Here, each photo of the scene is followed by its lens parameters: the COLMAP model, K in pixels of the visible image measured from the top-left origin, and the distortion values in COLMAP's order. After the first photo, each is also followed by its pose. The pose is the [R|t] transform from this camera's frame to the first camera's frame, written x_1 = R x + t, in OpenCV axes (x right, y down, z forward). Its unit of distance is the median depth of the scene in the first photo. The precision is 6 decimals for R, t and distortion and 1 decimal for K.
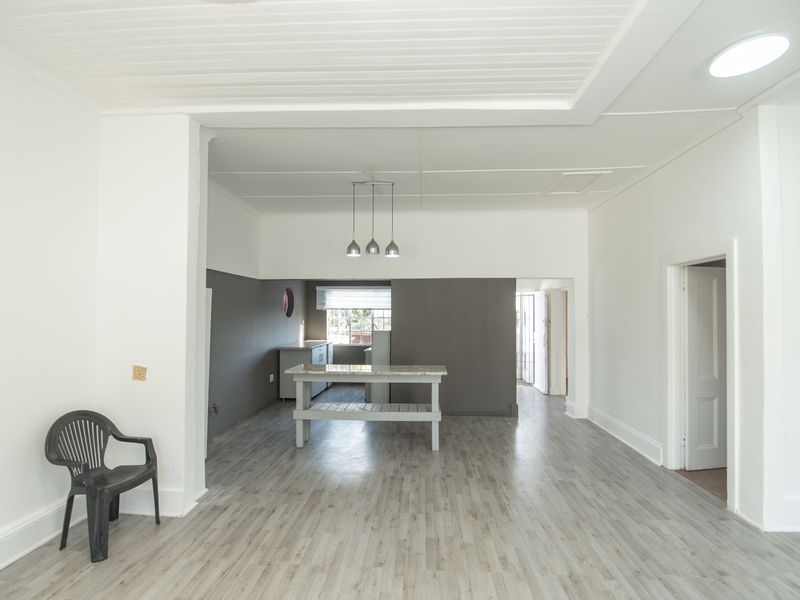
lens RADIAL K [[401.9, 0, 398.4], [0, 401.9, 307.8], [0, 0, 1]] dist [-0.018452, -0.002879]
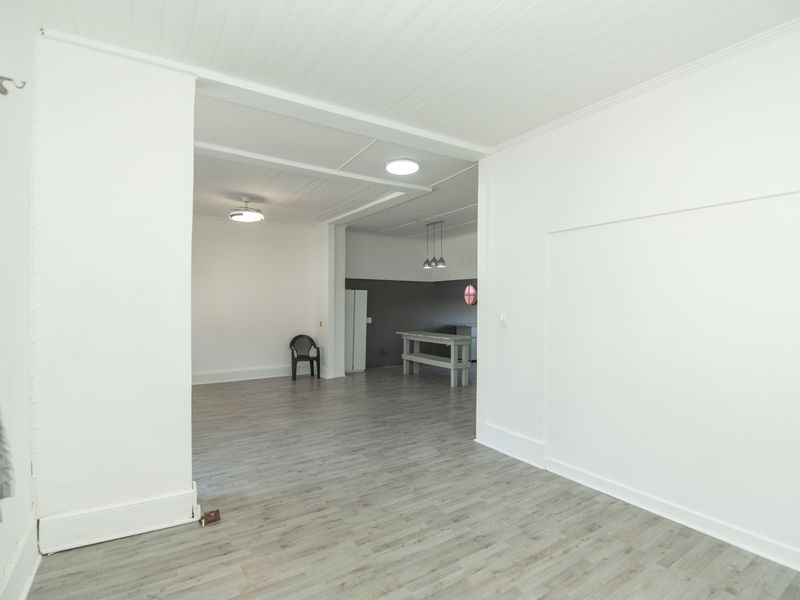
lens RADIAL K [[401.9, 0, 404.0], [0, 401.9, 299.4], [0, 0, 1]] dist [-0.018452, -0.002879]
pose [[0.594936, -0.007599, -0.803737, 1.224448], [0.009167, 0.999954, -0.002668, 0.007986], [0.803721, -0.005781, 0.594978, -0.098578]]
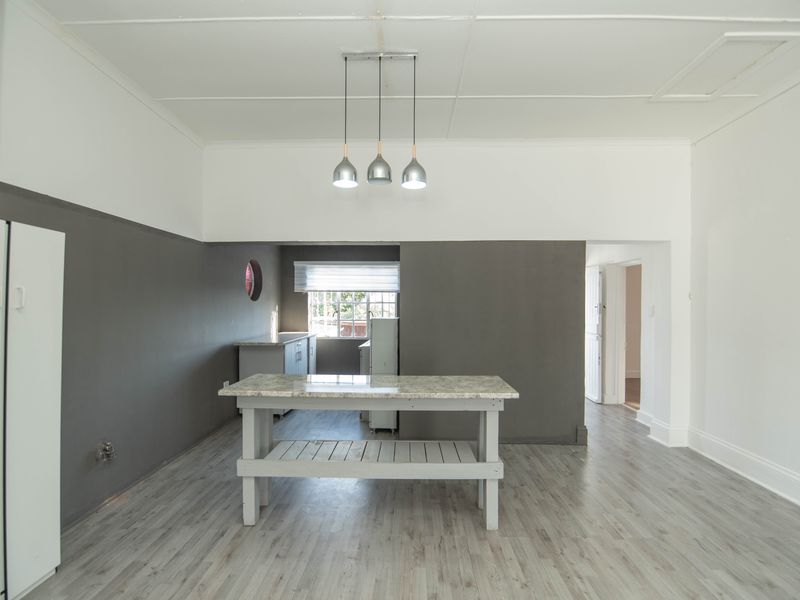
lens RADIAL K [[401.9, 0, 403.7], [0, 401.9, 309.4], [0, 0, 1]] dist [-0.018452, -0.002879]
pose [[0.999155, 0.001377, 0.041074, -0.053502], [-0.002534, 0.999602, 0.028113, 0.029844], [-0.041019, -0.028193, 0.998761, 0.439225]]
